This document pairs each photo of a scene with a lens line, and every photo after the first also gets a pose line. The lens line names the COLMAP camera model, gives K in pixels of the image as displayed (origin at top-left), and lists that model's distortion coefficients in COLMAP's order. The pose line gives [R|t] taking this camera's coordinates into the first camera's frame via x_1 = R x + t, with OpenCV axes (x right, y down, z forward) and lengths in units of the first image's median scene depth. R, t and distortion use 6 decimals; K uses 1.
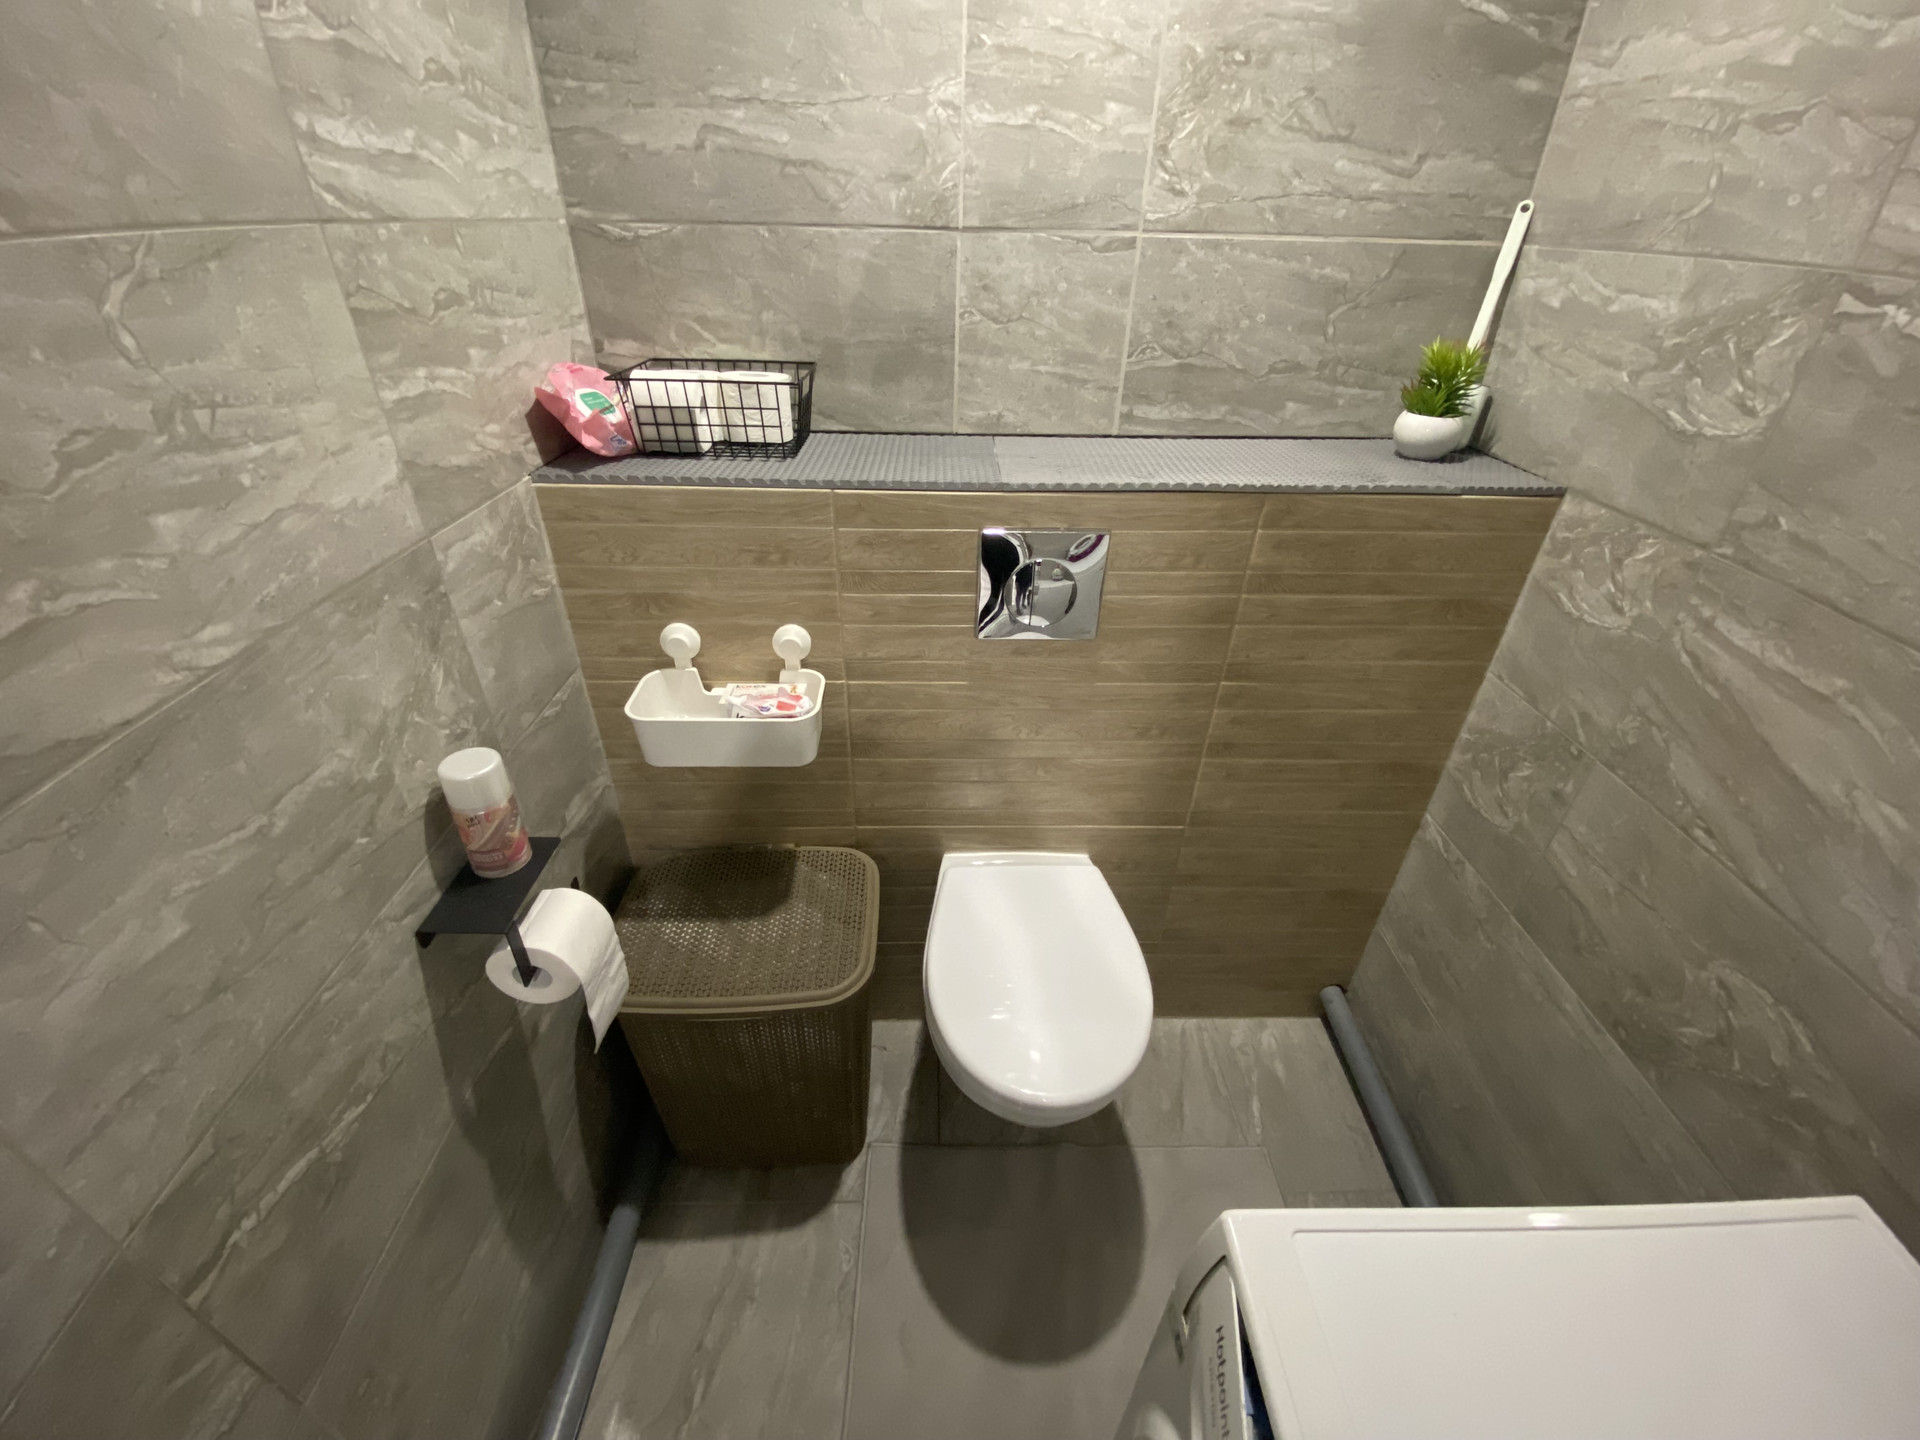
lens RADIAL K [[782.1, 0, 952.9], [0, 782.1, 726.1], [0, 0, 1]] dist [0.024897, -0.023974]
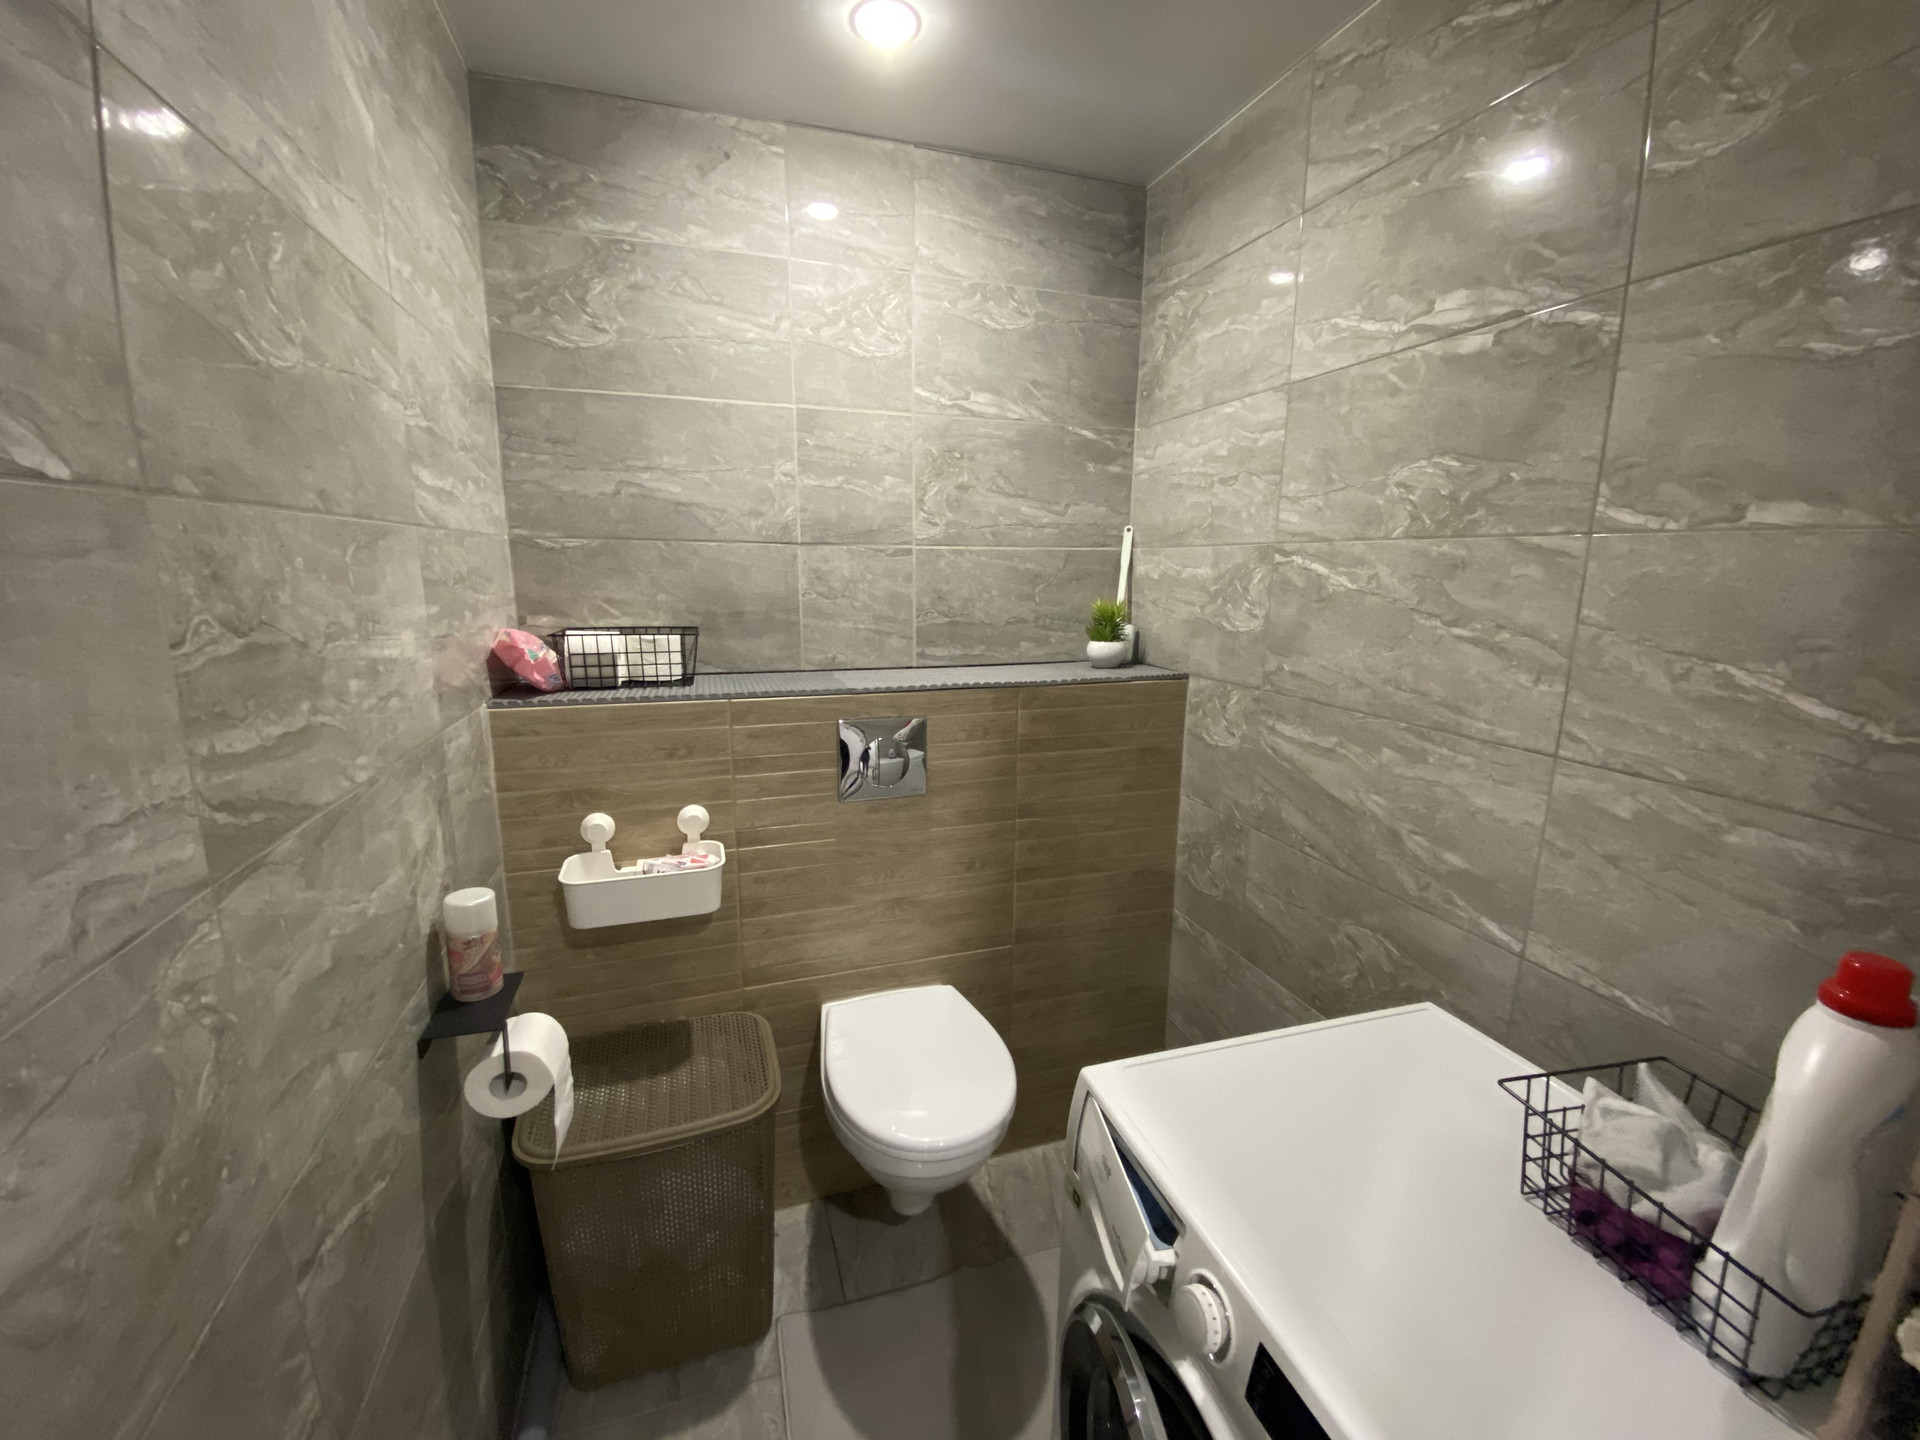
lens RADIAL K [[782.1, 0, 952.9], [0, 782.1, 726.1], [0, 0, 1]] dist [0.024897, -0.023974]
pose [[0.957295, -0.067839, 0.281041, -0.165063], [0.163296, 0.929049, -0.331967, 0.264686], [-0.238581, 0.363683, 0.900452, -0.324554]]
